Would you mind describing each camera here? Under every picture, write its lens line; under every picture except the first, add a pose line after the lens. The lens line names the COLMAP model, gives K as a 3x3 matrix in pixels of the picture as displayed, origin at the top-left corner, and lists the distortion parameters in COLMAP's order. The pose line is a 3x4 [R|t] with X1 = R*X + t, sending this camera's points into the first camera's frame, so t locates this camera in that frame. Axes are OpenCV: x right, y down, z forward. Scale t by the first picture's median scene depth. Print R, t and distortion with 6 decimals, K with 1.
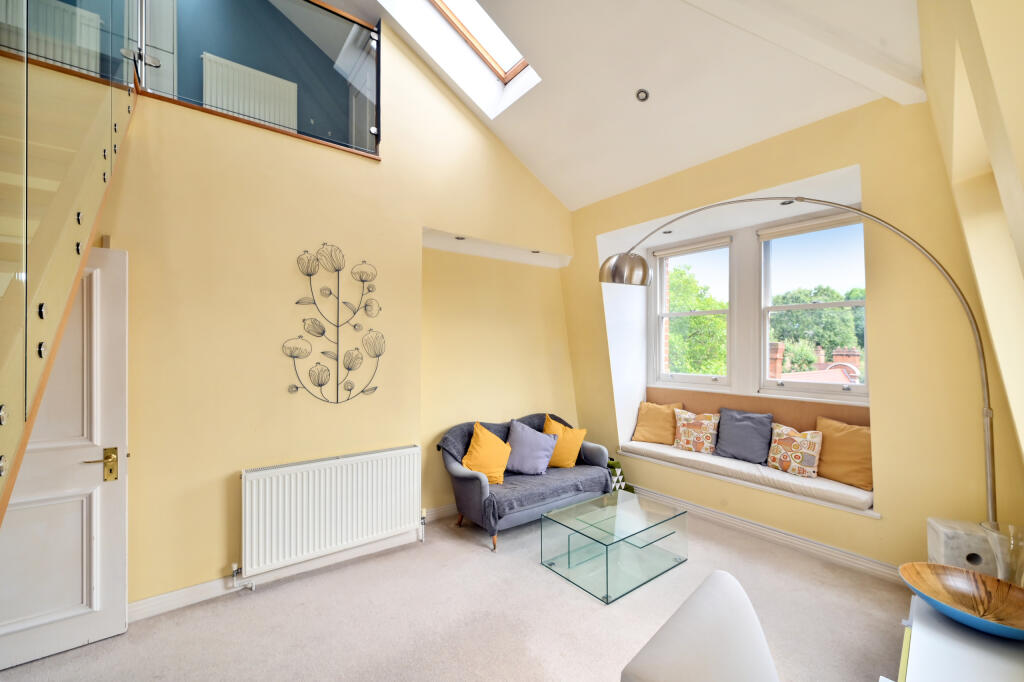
lens RADIAL K [[401.1, 0, 518.9], [0, 401.1, 345.8], [0, 0, 1]] dist [-0.001795, -0.000546]
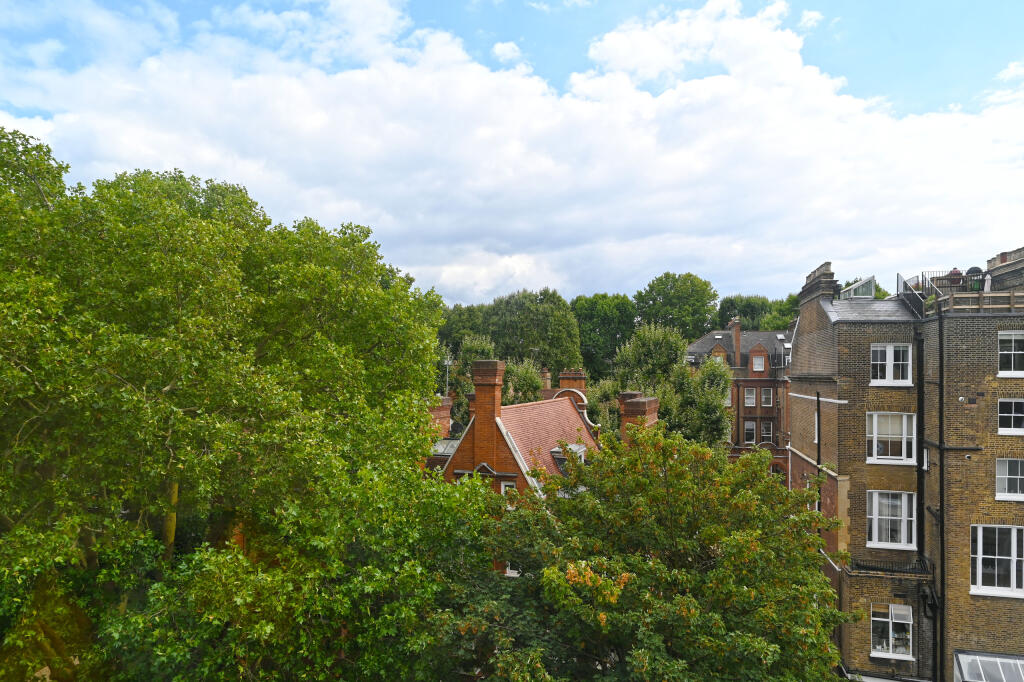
lens RADIAL K [[637.6, 0, 516.5], [0, 637.6, 341.7], [0, 0, 1]] dist [-0.002268, -0.000040]
pose [[0.826498, 0.020506, 0.562565, 0.660455], [0.002397, 0.999199, -0.039943, 0.026511], [-0.562934, 0.034362, 0.825787, 0.882421]]
